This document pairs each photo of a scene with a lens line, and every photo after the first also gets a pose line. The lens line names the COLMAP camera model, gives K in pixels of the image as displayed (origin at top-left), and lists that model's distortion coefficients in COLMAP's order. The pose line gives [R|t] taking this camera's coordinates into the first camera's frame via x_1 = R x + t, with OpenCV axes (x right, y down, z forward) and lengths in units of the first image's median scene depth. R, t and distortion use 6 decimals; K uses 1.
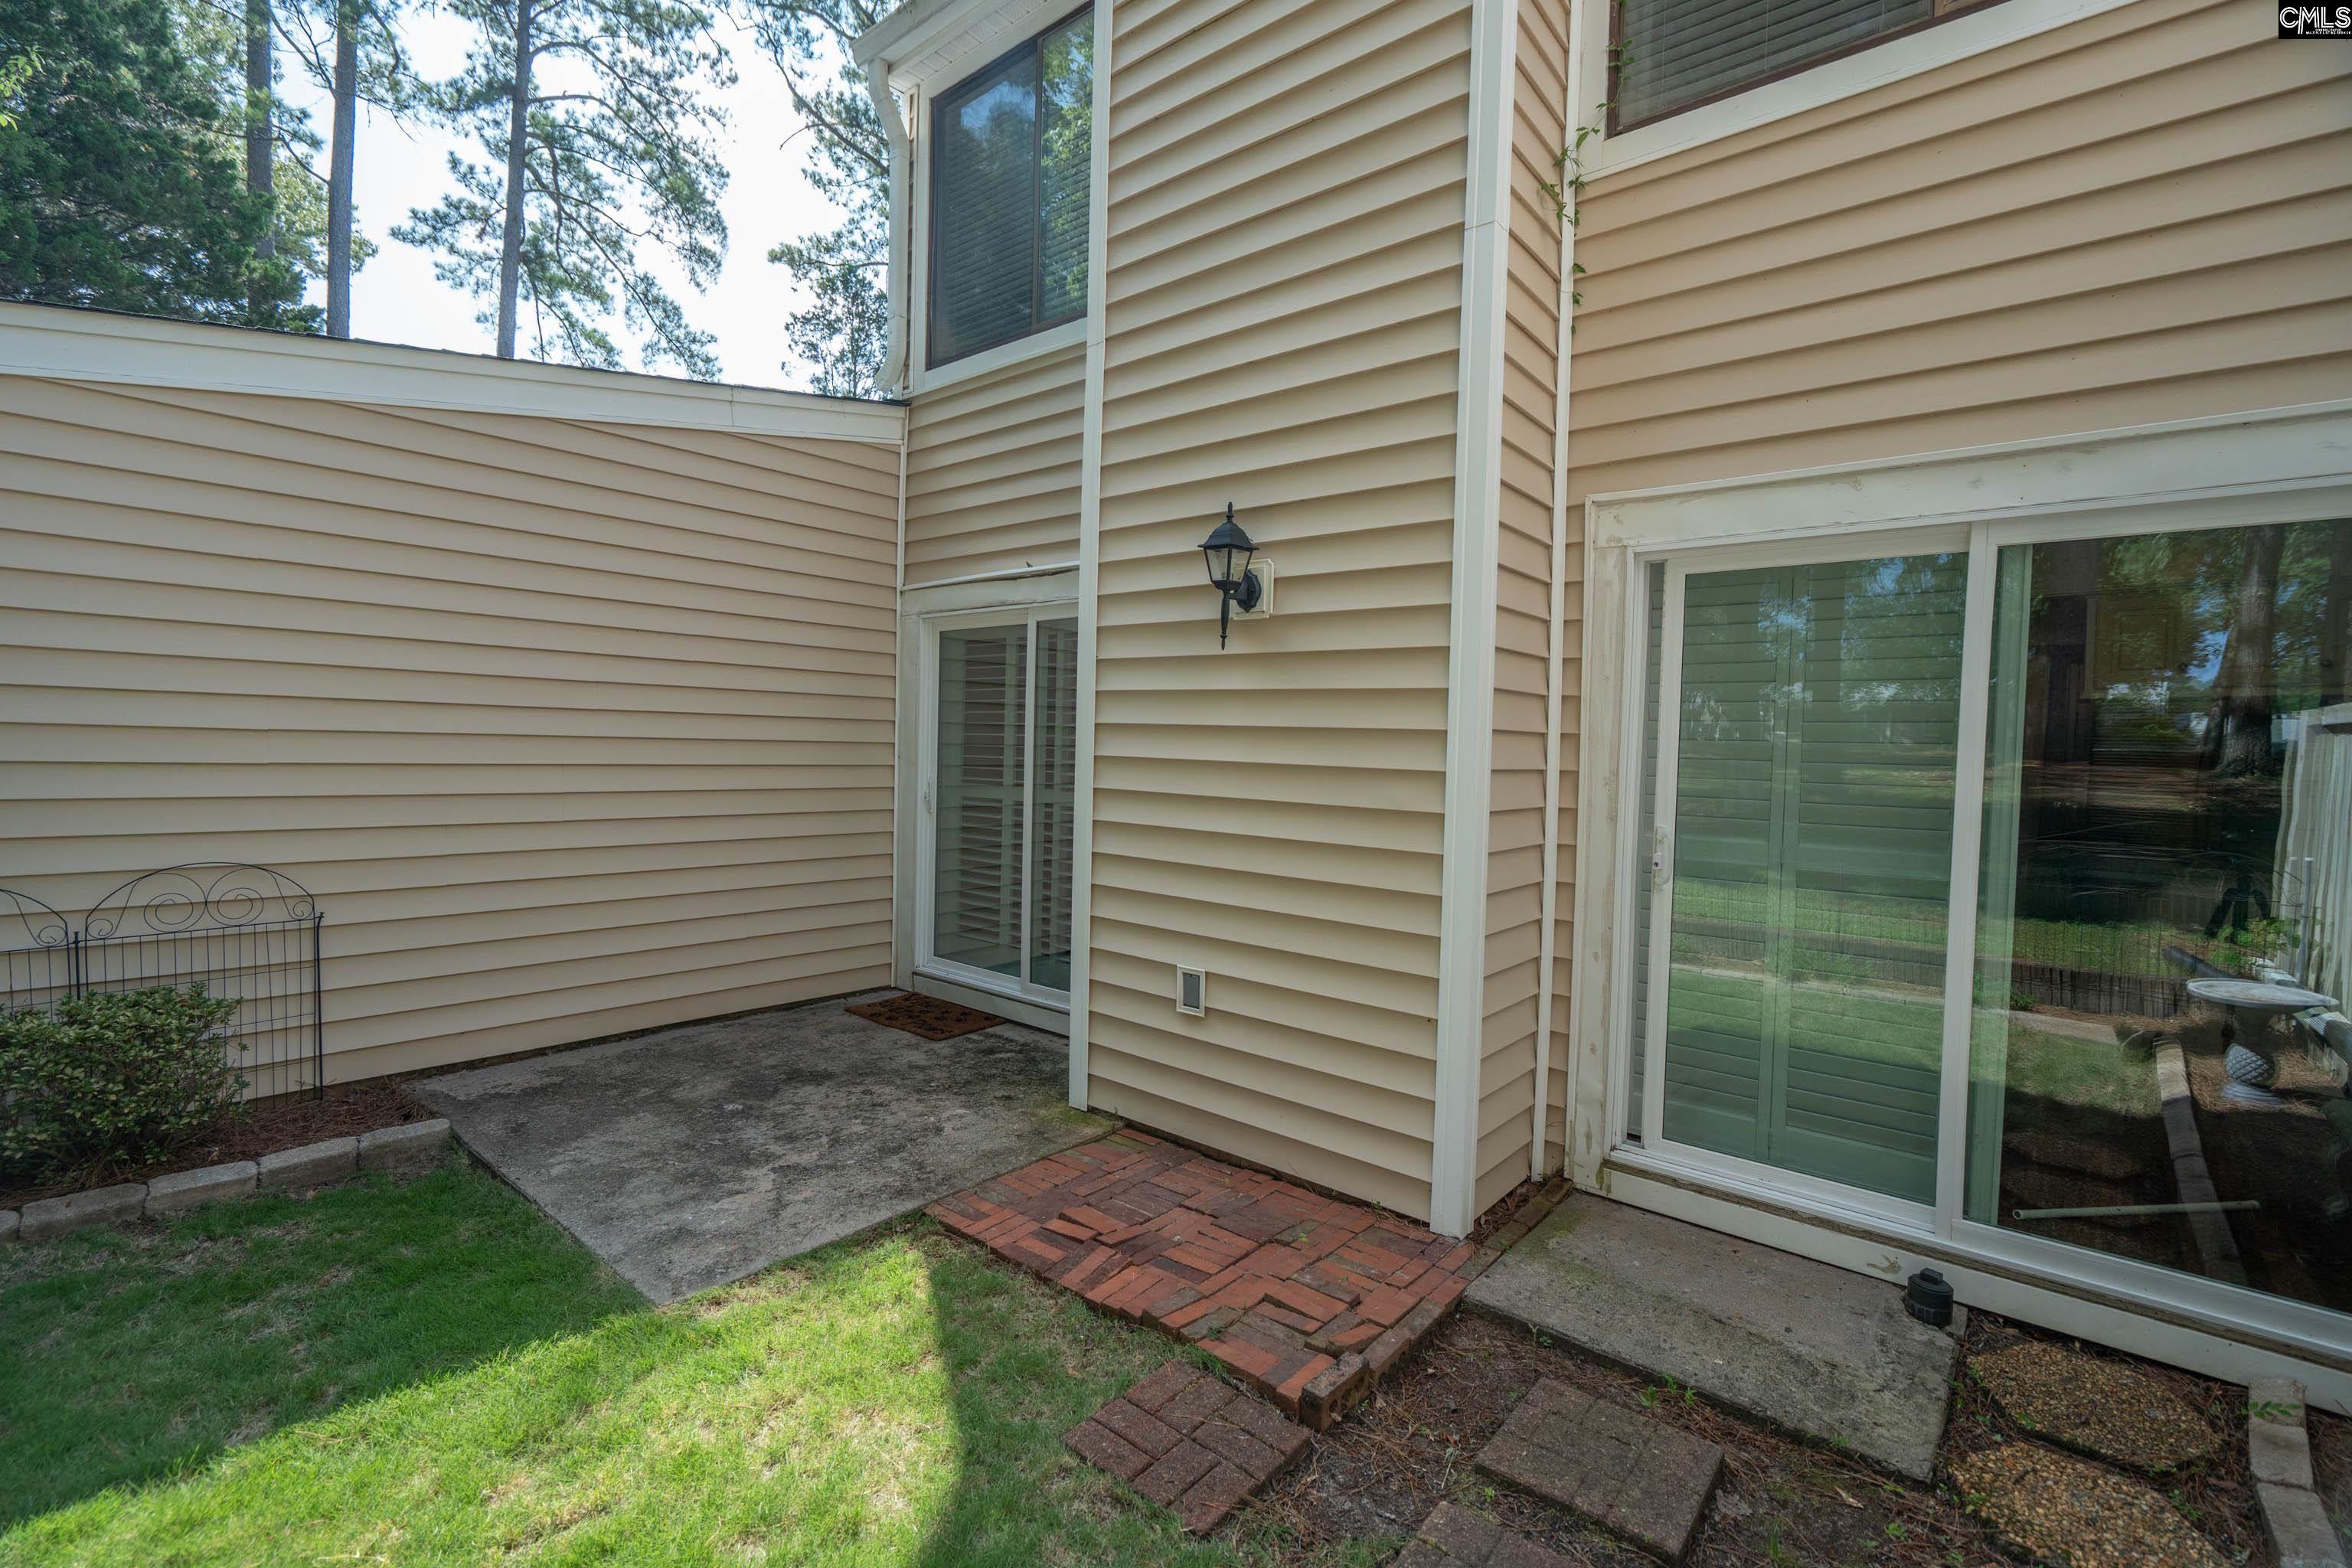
lens RADIAL K [[1043.2, 0, 1167.2], [0, 1043.2, 782.9], [0, 0, 1]] dist [-0.001785, 0.000350]
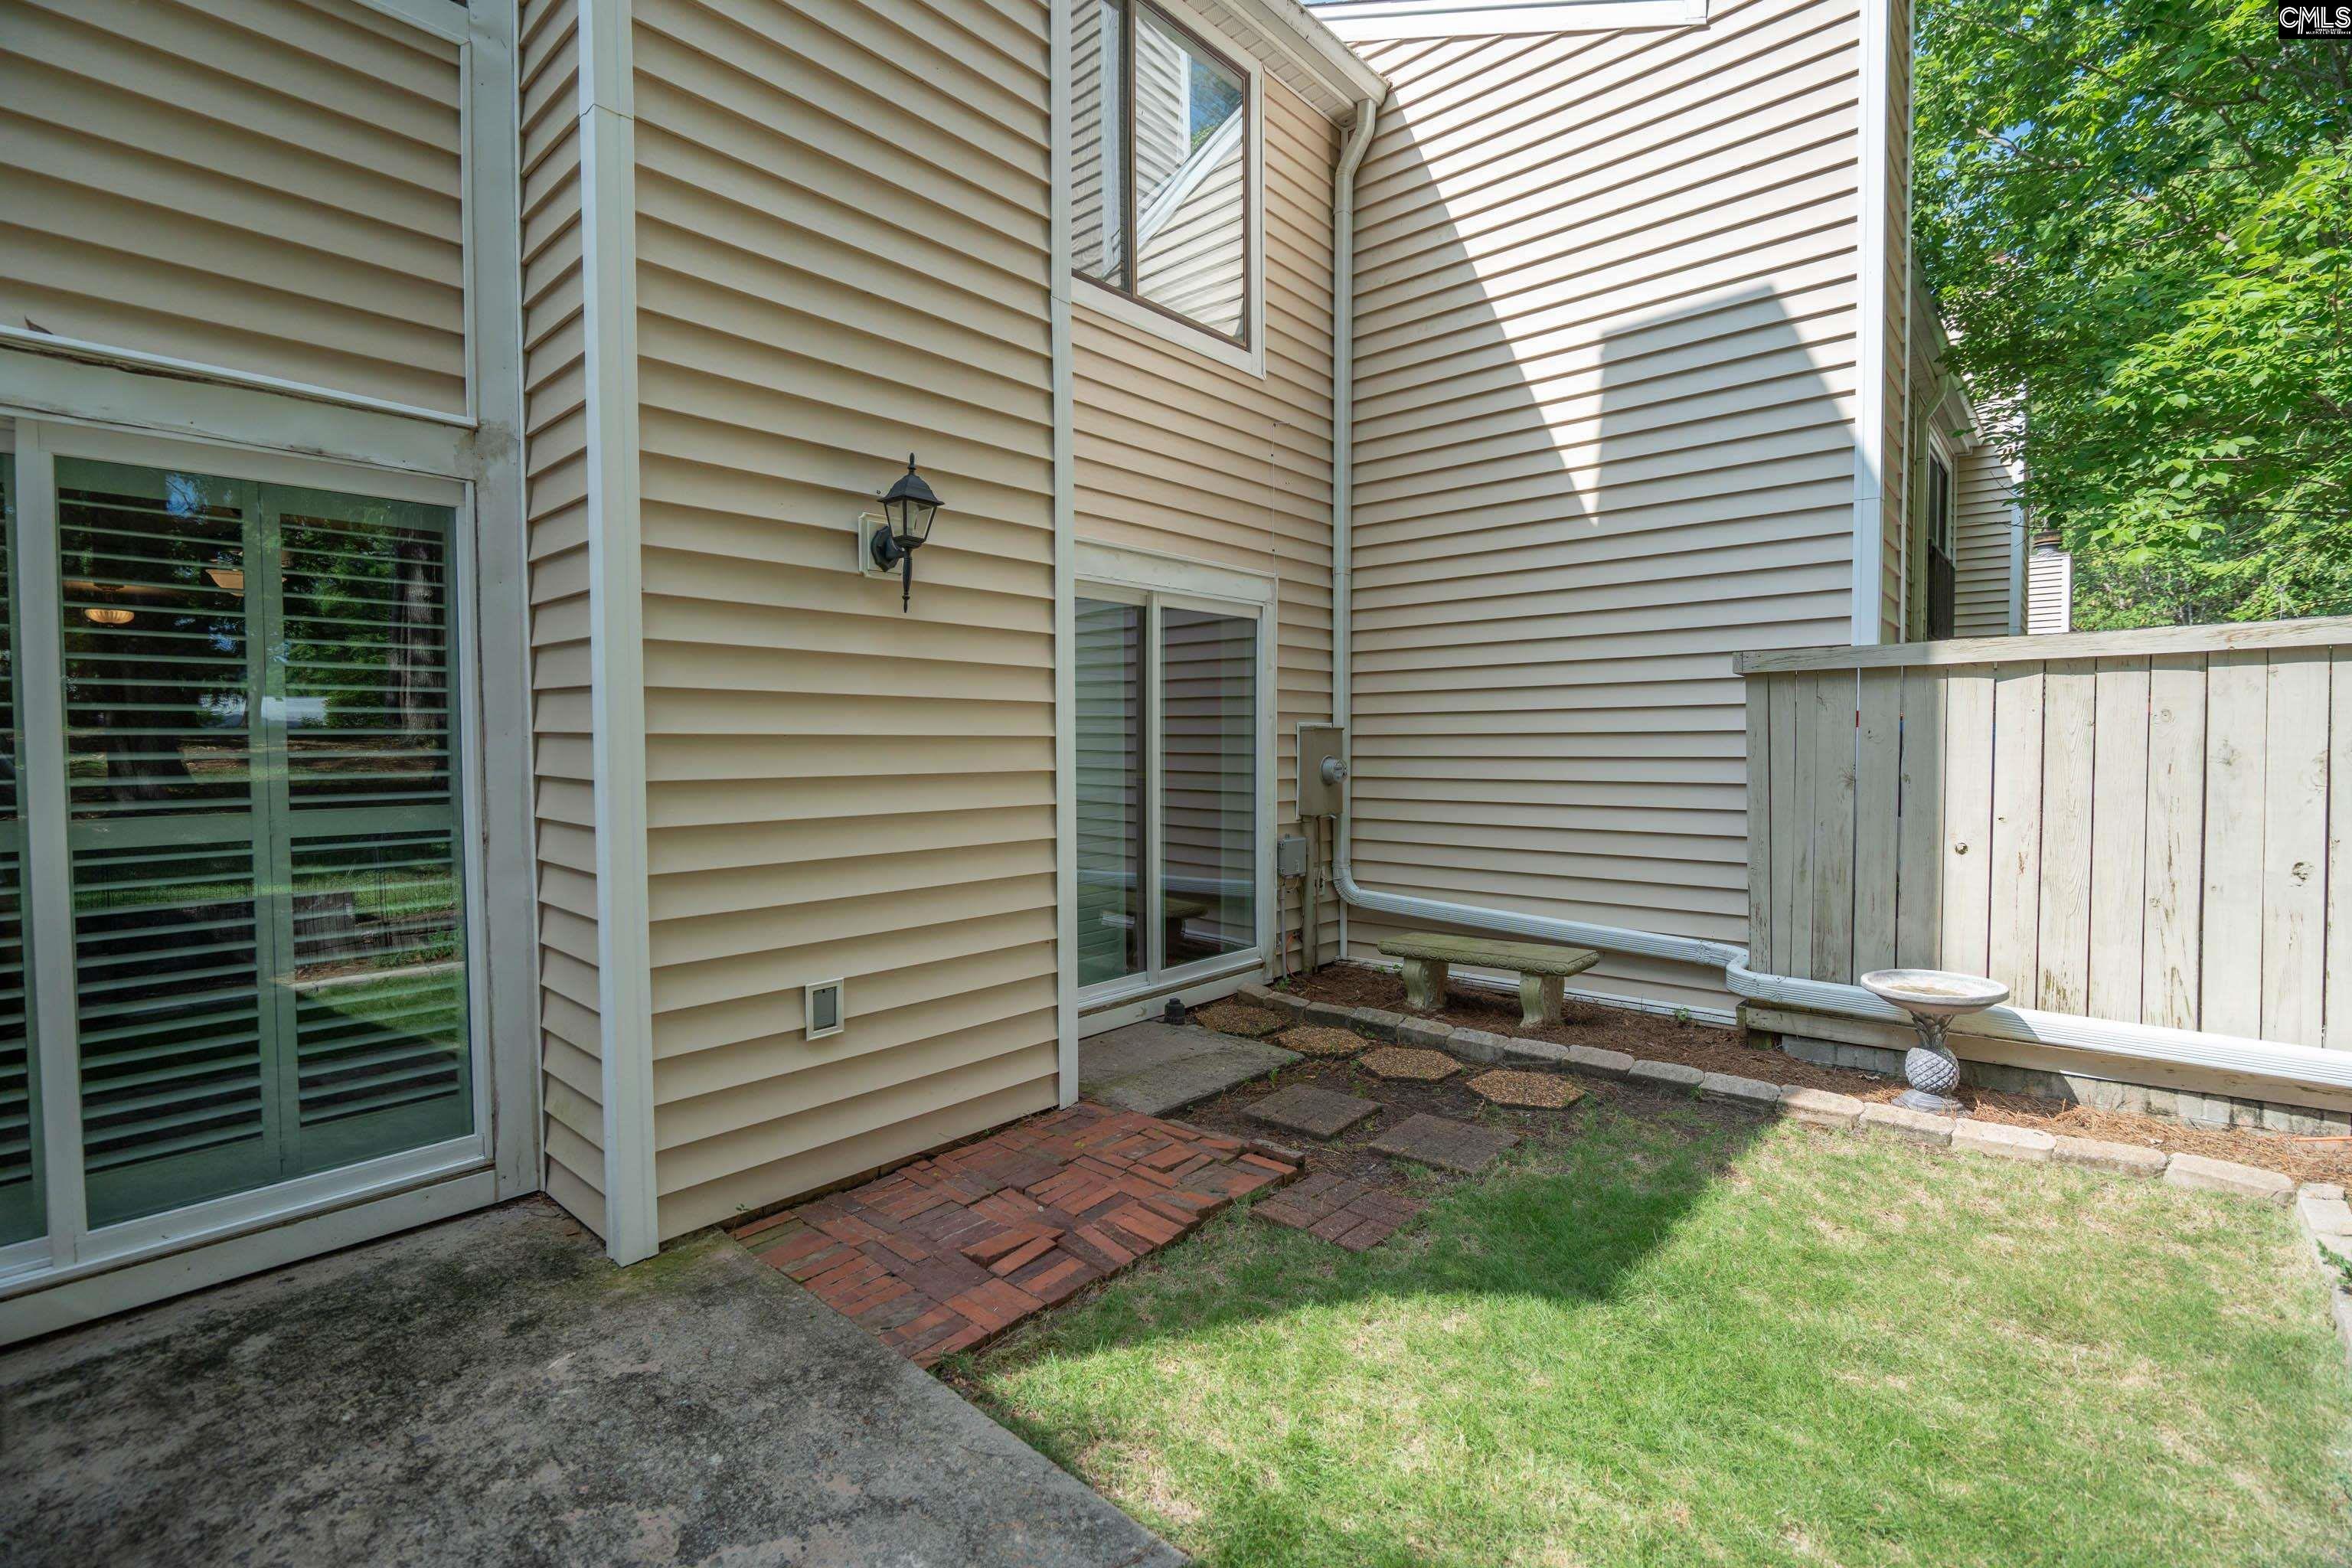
lens RADIAL K [[1052.5, 0, 1161.8], [0, 1052.5, 772.4], [0, 0, 1]] dist [-0.001710, 0.000424]
pose [[0.023478, -0.057758, 0.998054, -0.874667], [0.040636, 0.997560, 0.056774, -0.030499], [-0.998898, 0.039224, 0.025768, 0.756700]]
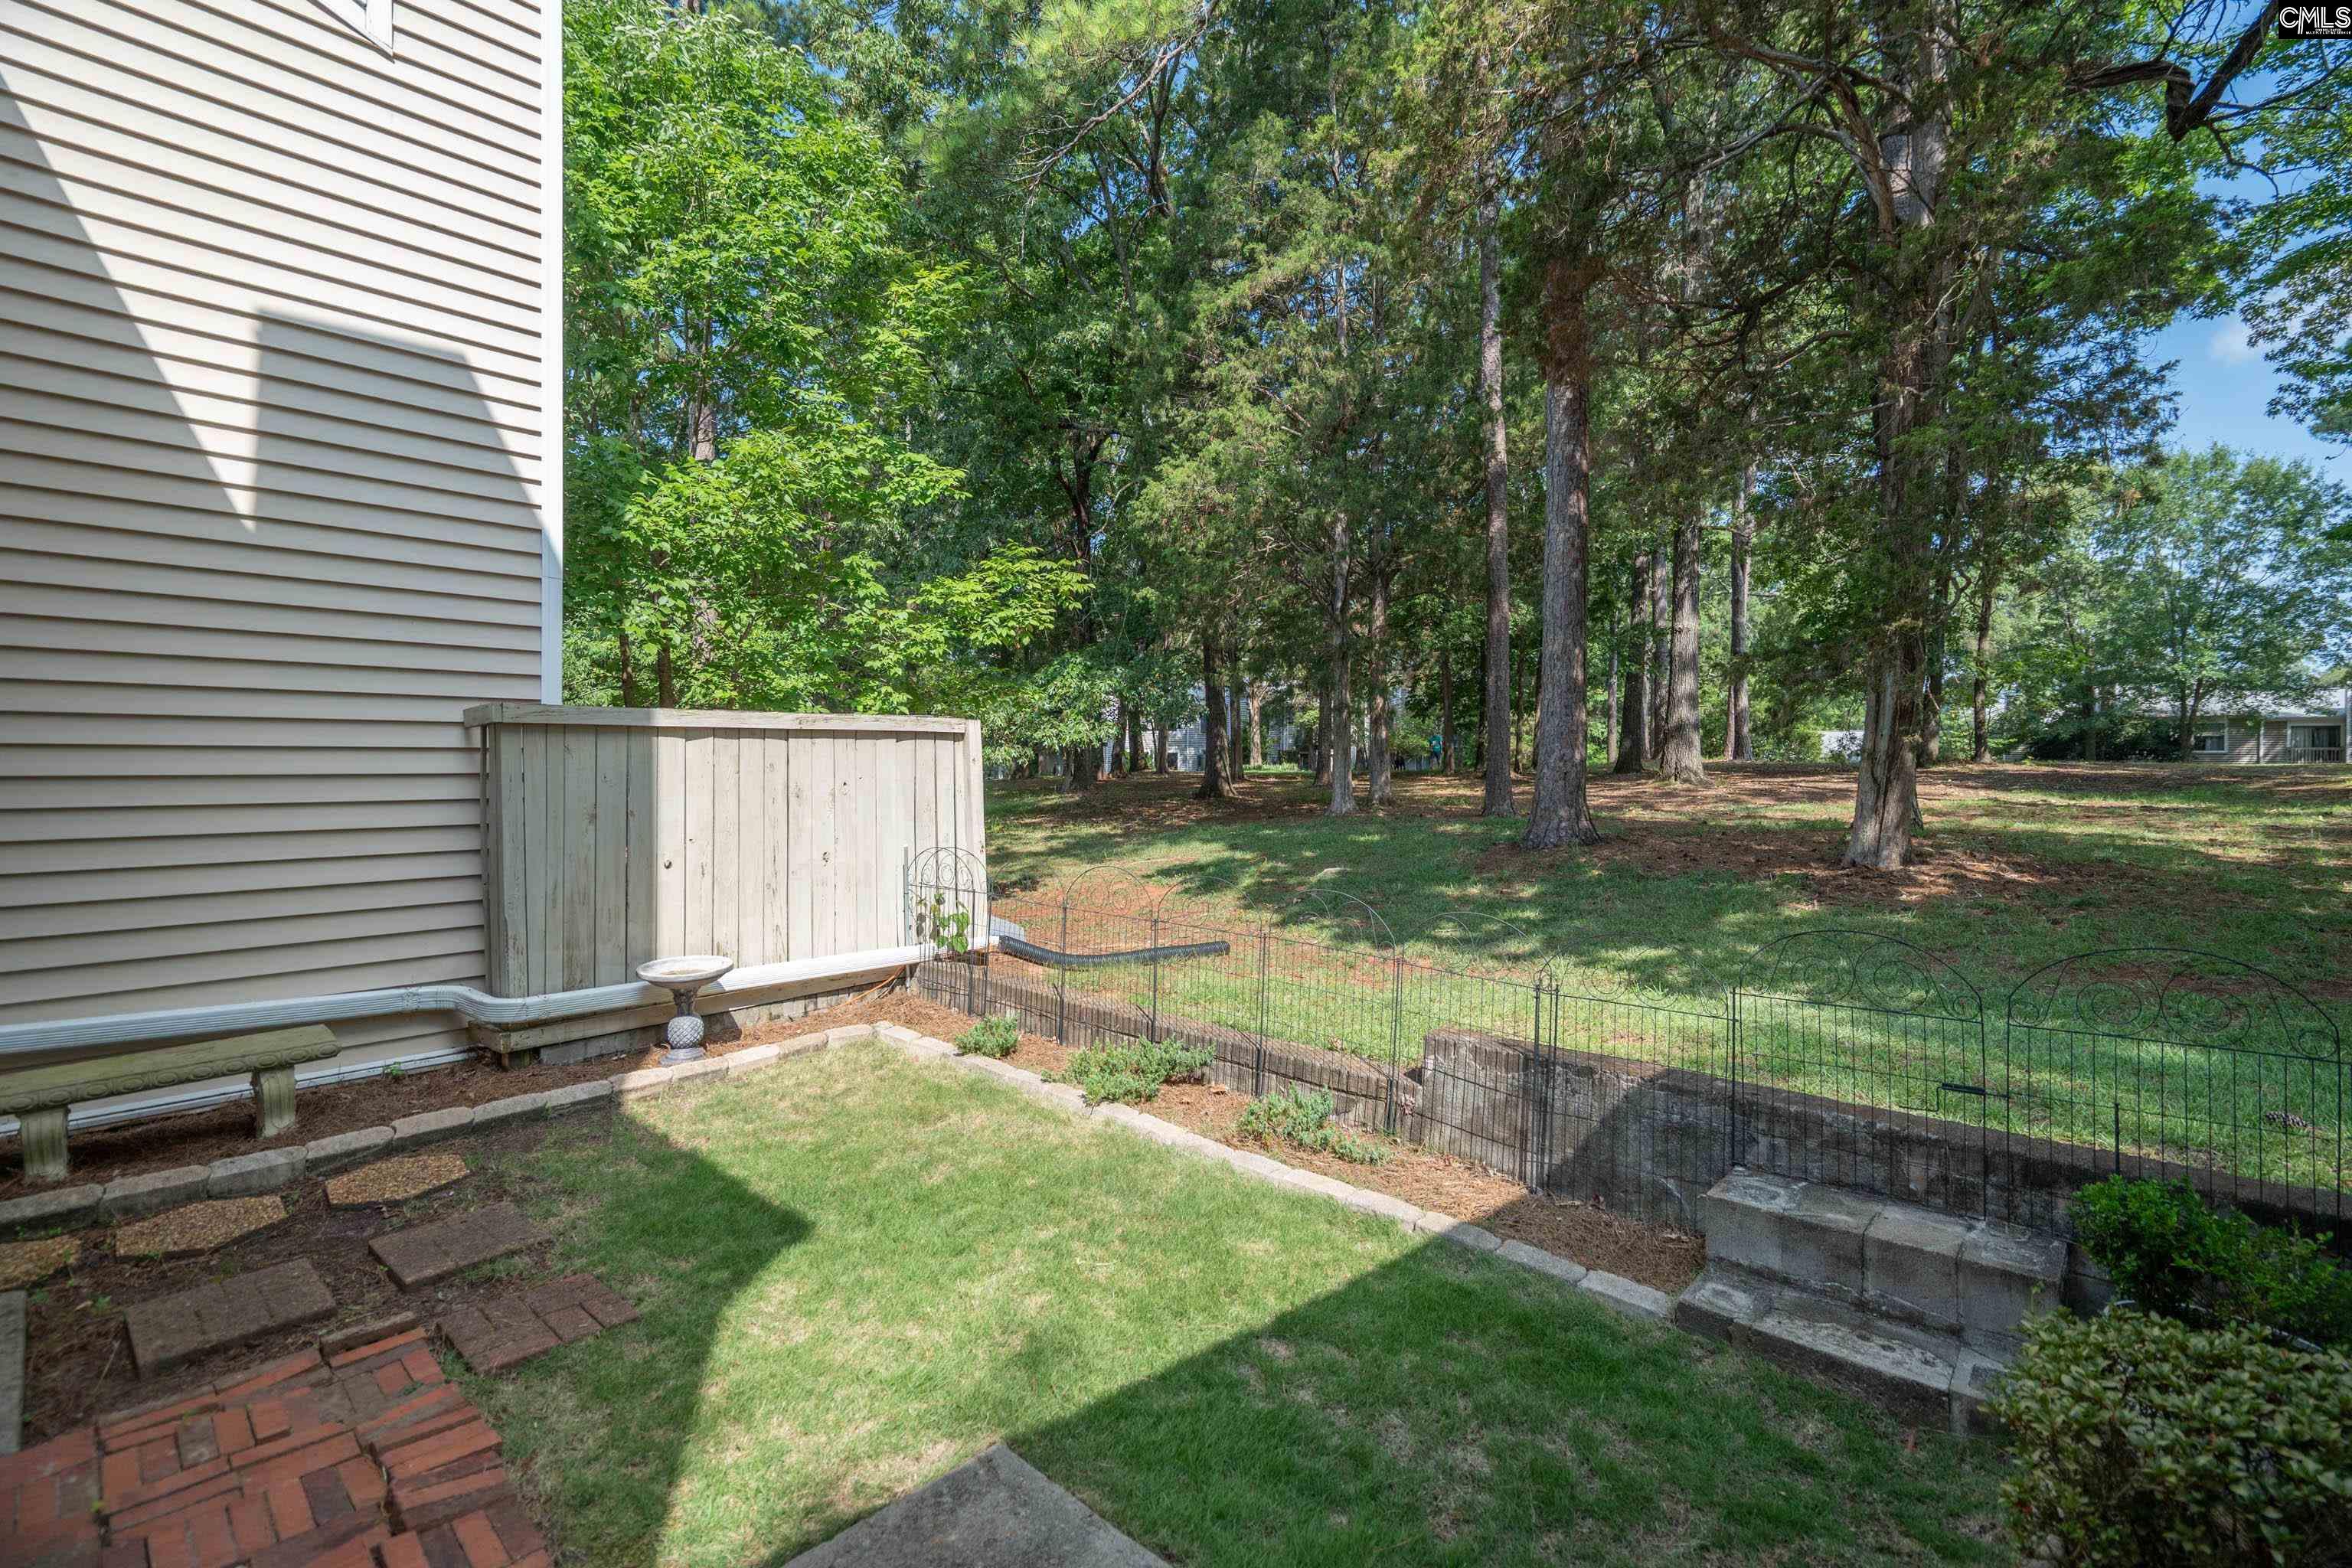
lens RADIAL K [[1050.4, 0, 1171.9], [0, 1050.4, 777.1], [0, 0, 1]] dist [-0.001119, -0.000109]
pose [[-0.998848, -0.033047, 0.034786, -0.494971], [-0.031317, 0.998300, 0.049161, -0.072967], [-0.036352, 0.048015, -0.998185, 1.419045]]
